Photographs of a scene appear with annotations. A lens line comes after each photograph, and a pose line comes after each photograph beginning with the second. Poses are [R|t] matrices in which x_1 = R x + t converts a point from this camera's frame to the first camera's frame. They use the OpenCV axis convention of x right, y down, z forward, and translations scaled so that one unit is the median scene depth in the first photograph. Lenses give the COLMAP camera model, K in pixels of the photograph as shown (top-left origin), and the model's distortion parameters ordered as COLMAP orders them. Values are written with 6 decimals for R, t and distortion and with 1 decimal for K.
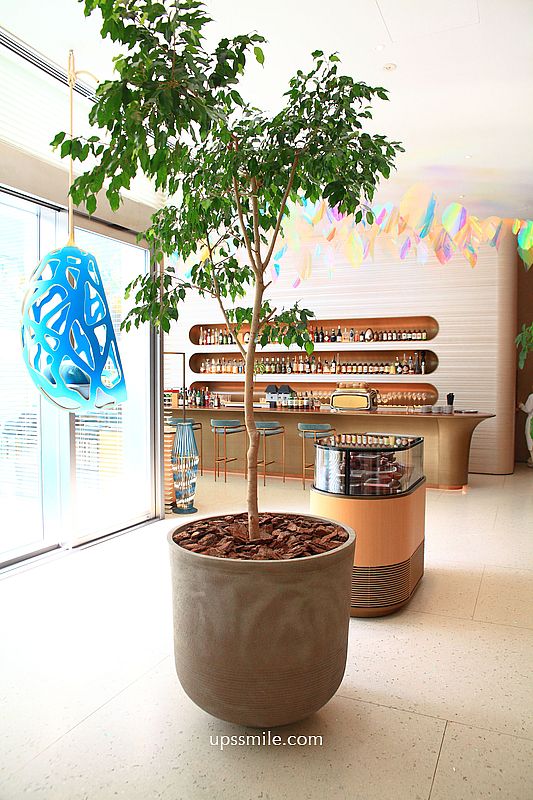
lens RADIAL K [[569.5, 0, 267.6], [0, 569.5, 445.1], [0, 0, 1]] dist [-0.000741, -0.000239]
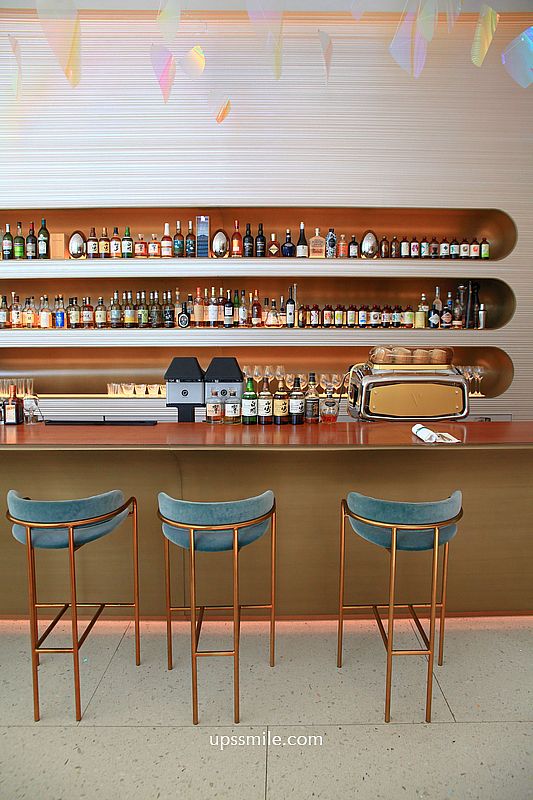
lens RADIAL K [[568.8, 0, 280.0], [0, 568.8, 376.5], [0, 0, 1]] dist [-0.099759, 0.095957]
pose [[0.907017, -0.035839, 0.419566, -0.084997], [0.054841, 0.997939, -0.033311, -0.075000], [-0.417508, 0.053223, 0.907113, 0.620301]]
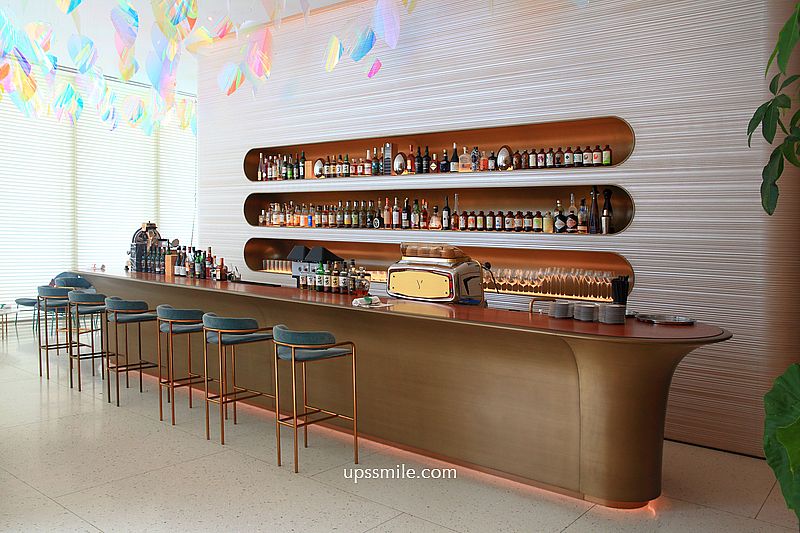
lens RADIAL K [[657.5, 0, 370.7], [0, 657.5, 266.2], [0, 0, 1]] dist [-0.011810, -0.004259]
pose [[0.965217, 0.036636, -0.258870, 0.219995], [-0.056739, 0.995889, -0.070613, -0.043814], [0.255218, 0.082844, 0.963328, 0.391165]]
